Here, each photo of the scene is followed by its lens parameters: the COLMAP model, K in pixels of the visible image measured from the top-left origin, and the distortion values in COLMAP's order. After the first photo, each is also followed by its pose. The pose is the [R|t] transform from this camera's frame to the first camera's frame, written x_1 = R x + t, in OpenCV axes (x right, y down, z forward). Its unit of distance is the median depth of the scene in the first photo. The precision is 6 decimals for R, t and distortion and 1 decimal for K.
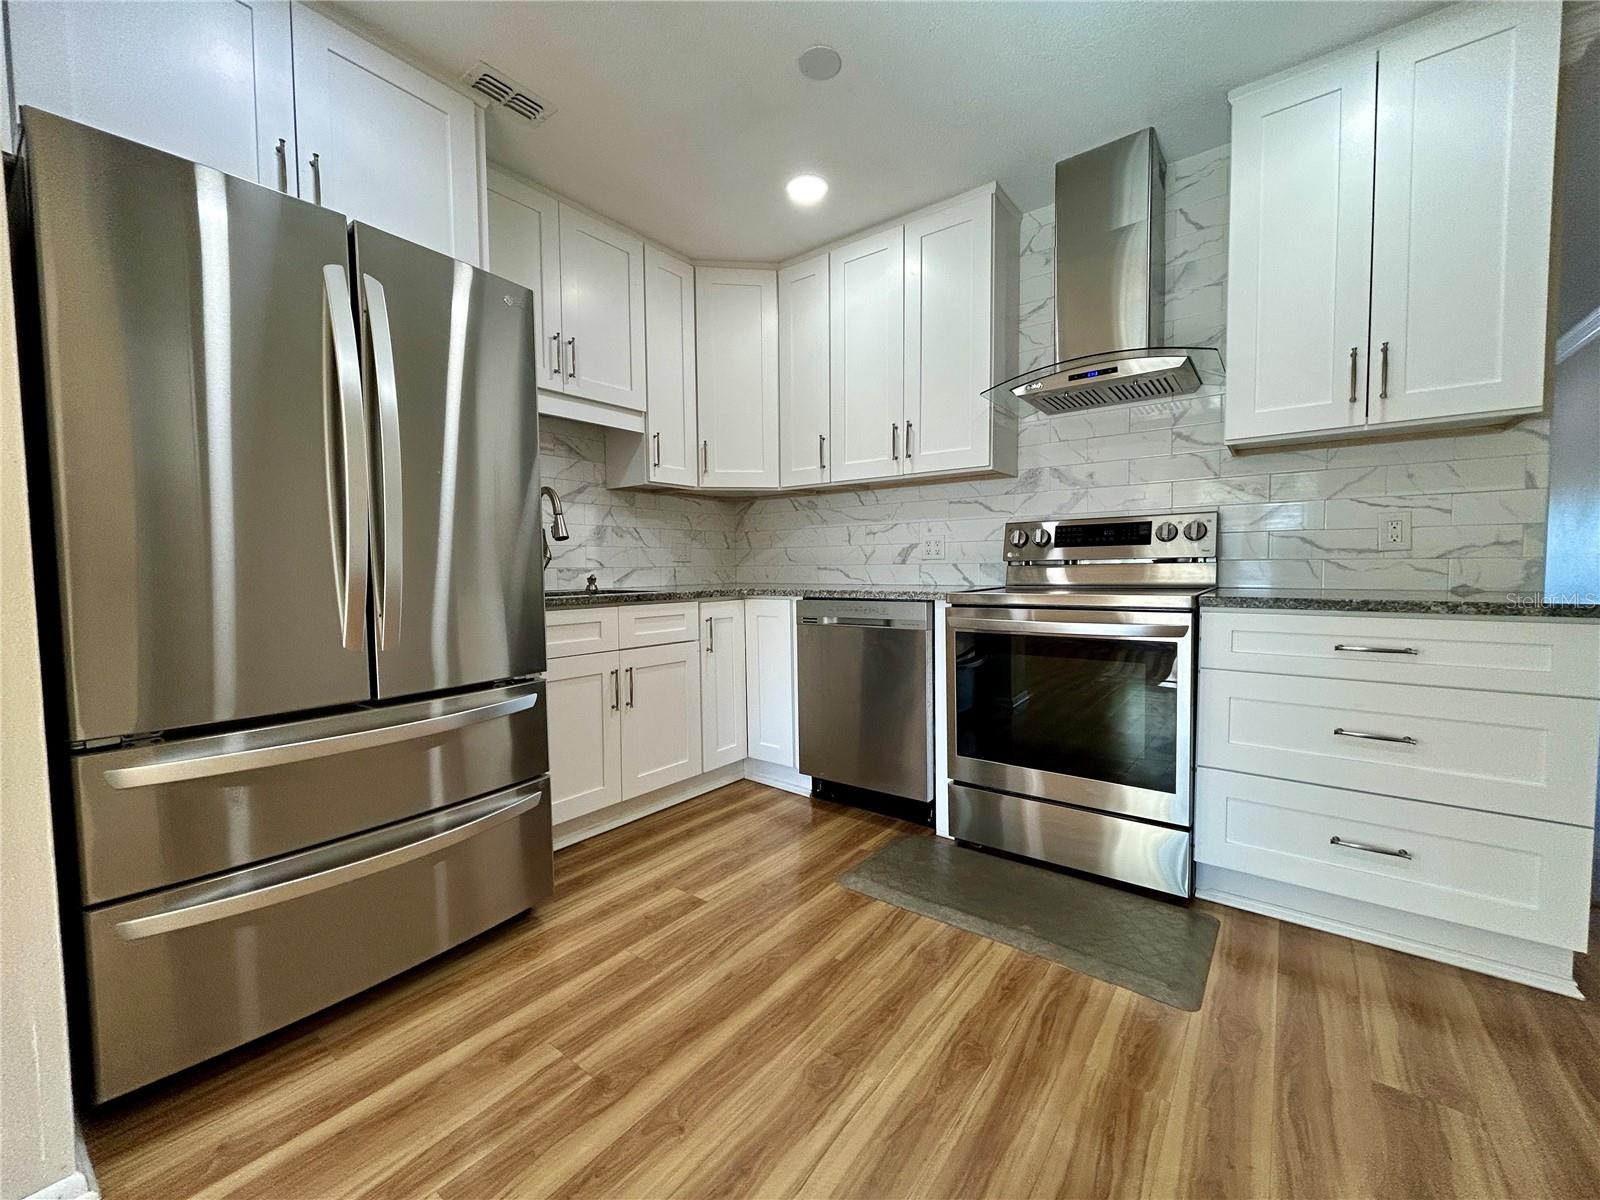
lens RADIAL K [[639.5, 0, 792.4], [0, 639.5, 599.6], [0, 0, 1]] dist [0.001652, -0.000040]
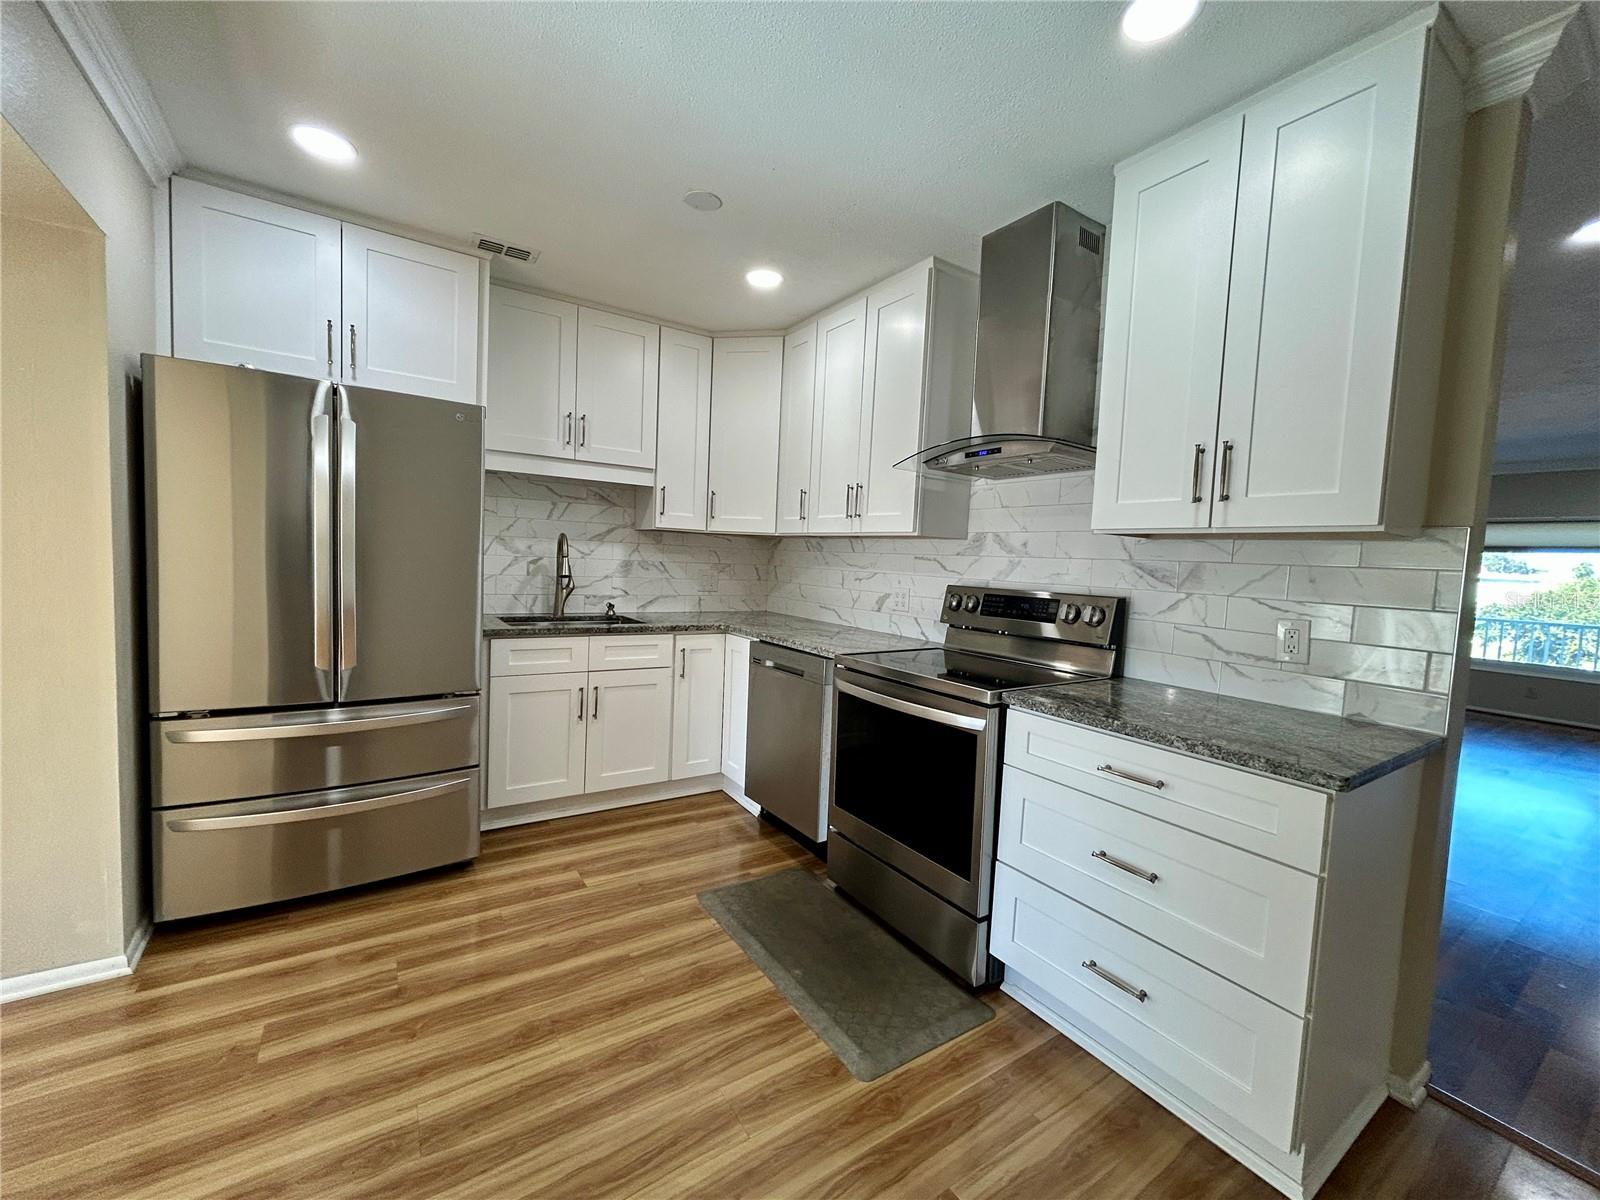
lens RADIAL K [[639.5, 0, 792.4], [0, 639.5, 599.6], [0, 0, 1]] dist [0.001652, -0.000040]
pose [[0.944289, 0.073715, -0.320756, 0.451440], [-0.070846, 0.997274, 0.020624, -0.105272], [0.321402, 0.003249, 0.946937, -0.040018]]
